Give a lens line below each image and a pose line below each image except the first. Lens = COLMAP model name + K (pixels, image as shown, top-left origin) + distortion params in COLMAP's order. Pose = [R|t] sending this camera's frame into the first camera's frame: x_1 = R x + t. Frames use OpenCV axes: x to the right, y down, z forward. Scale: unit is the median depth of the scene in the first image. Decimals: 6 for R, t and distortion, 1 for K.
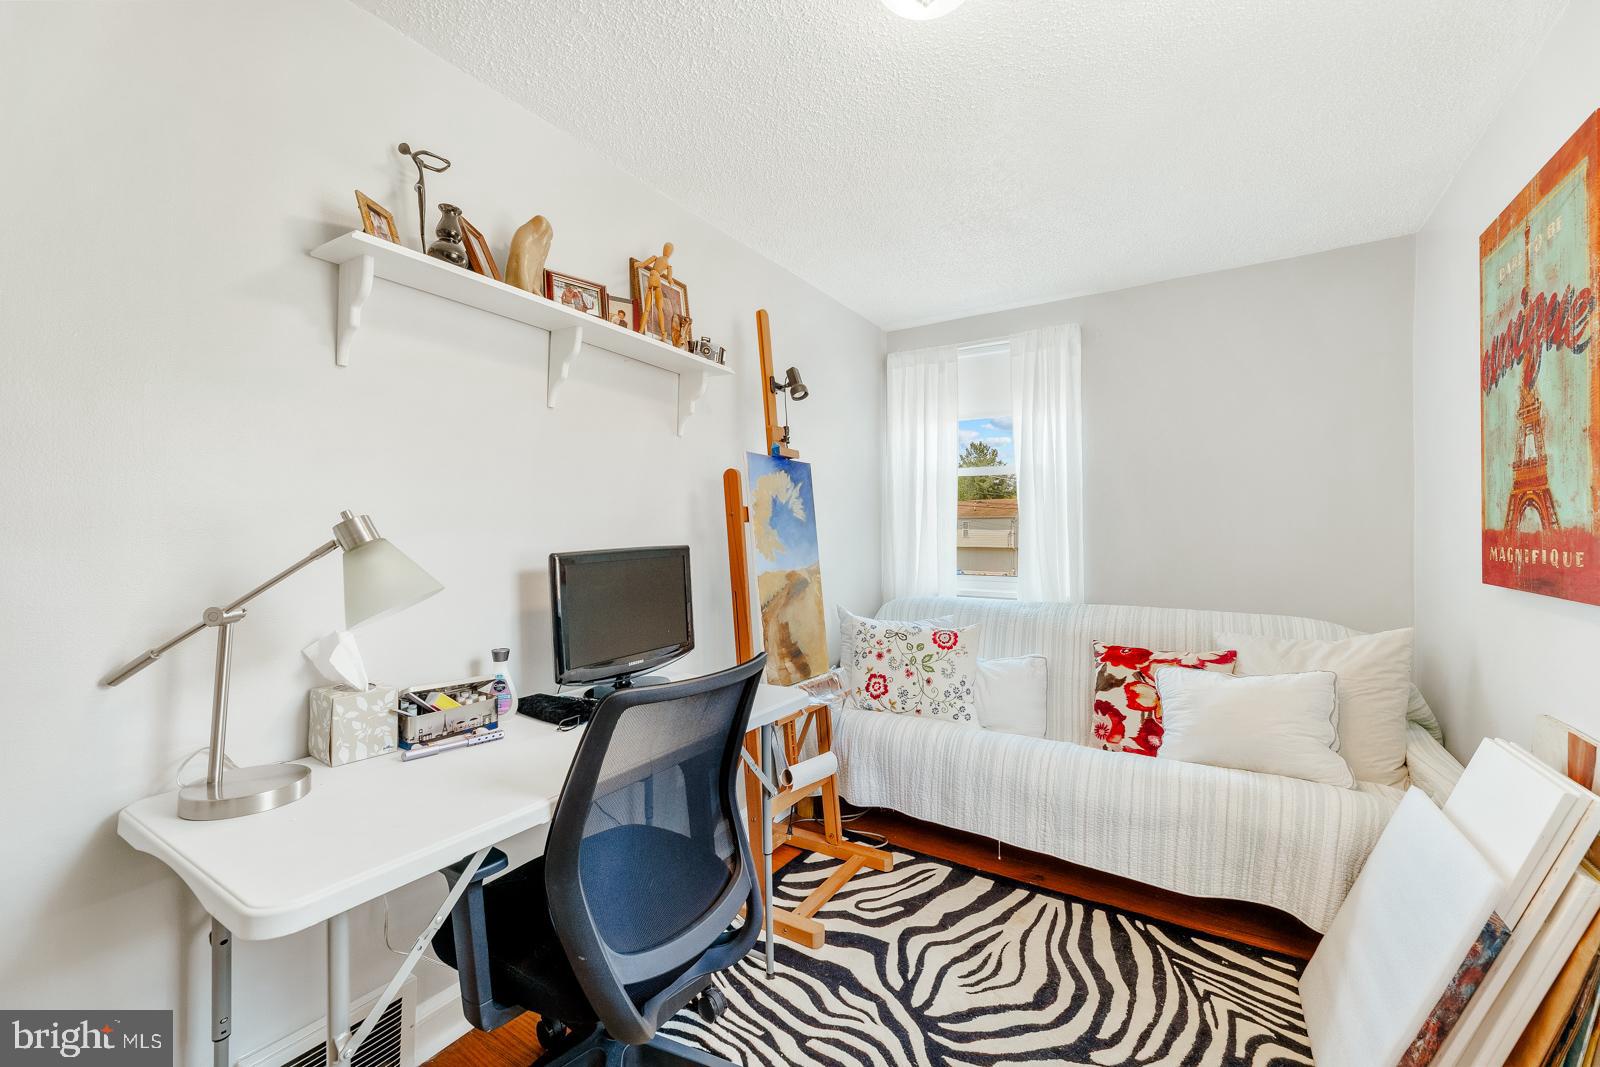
lens RADIAL K [[641.1, 0, 806.5], [0, 641.1, 527.0], [0, 0, 1]] dist [-0.001155, -0.000355]
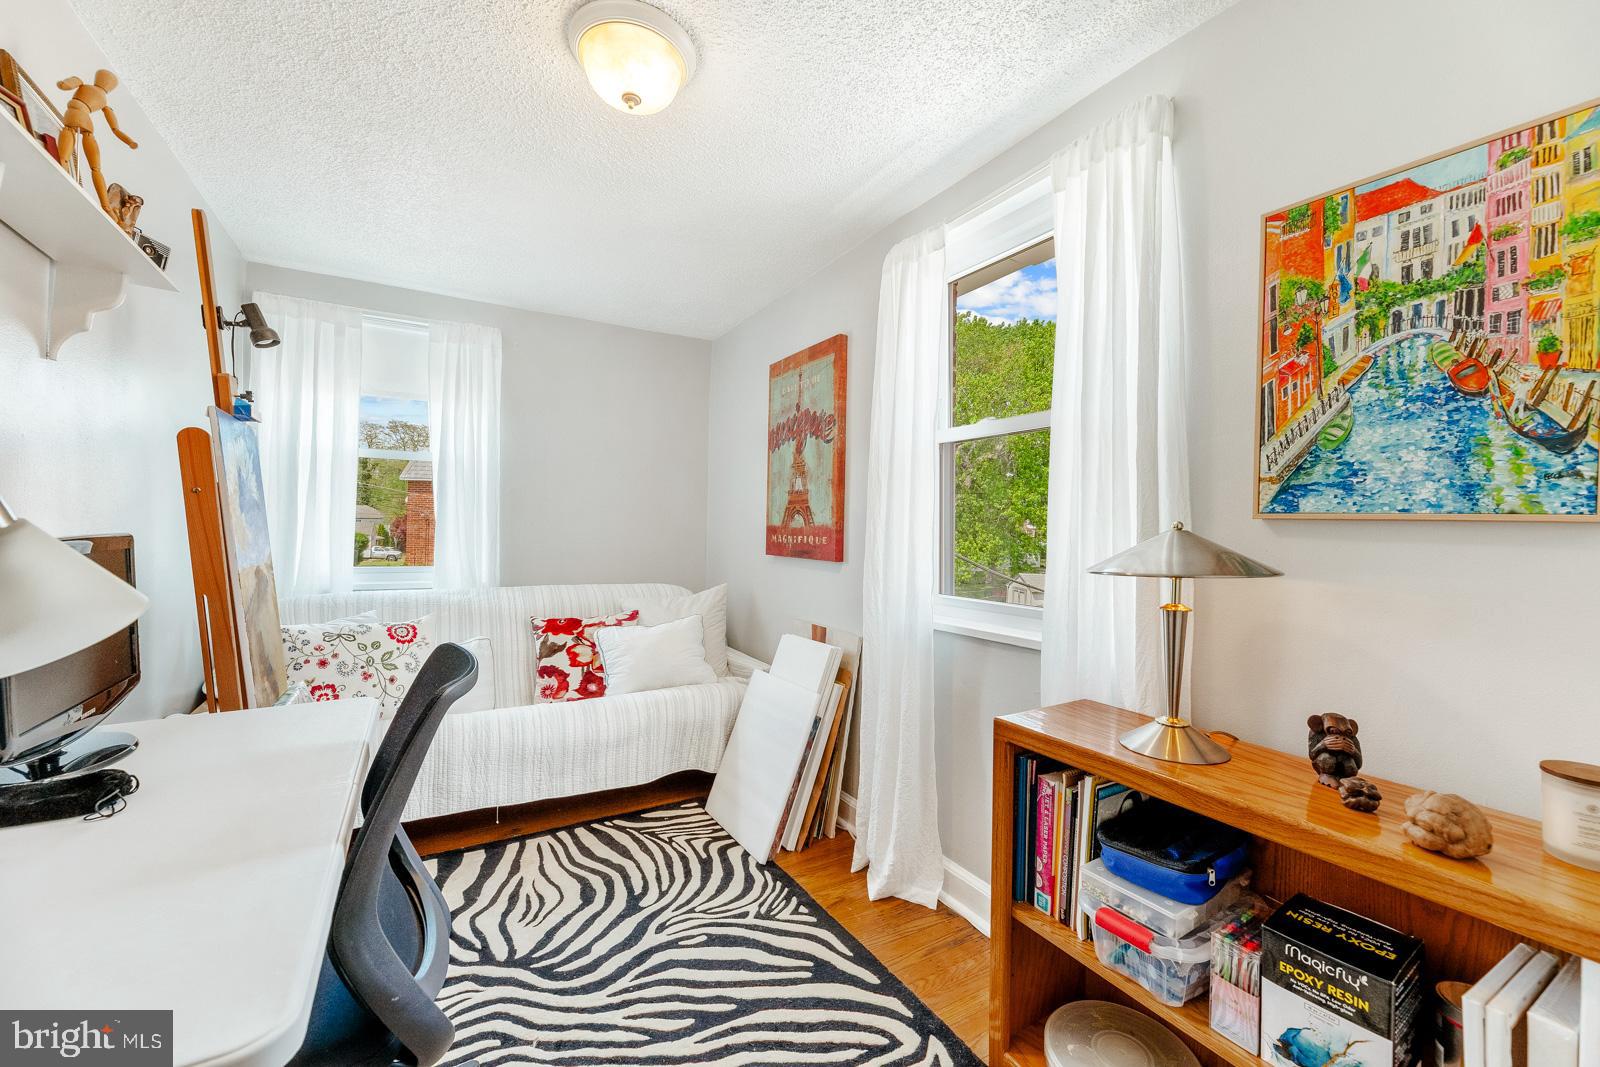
lens RADIAL K [[641.1, 0, 806.5], [0, 641.1, 527.0], [0, 0, 1]] dist [-0.001155, -0.000355]
pose [[0.452872, 0.010814, 0.891510, -0.463637], [-0.024797, 0.999692, 0.000471, 0.004216], [-0.891230, -0.022320, 0.453001, 0.058034]]
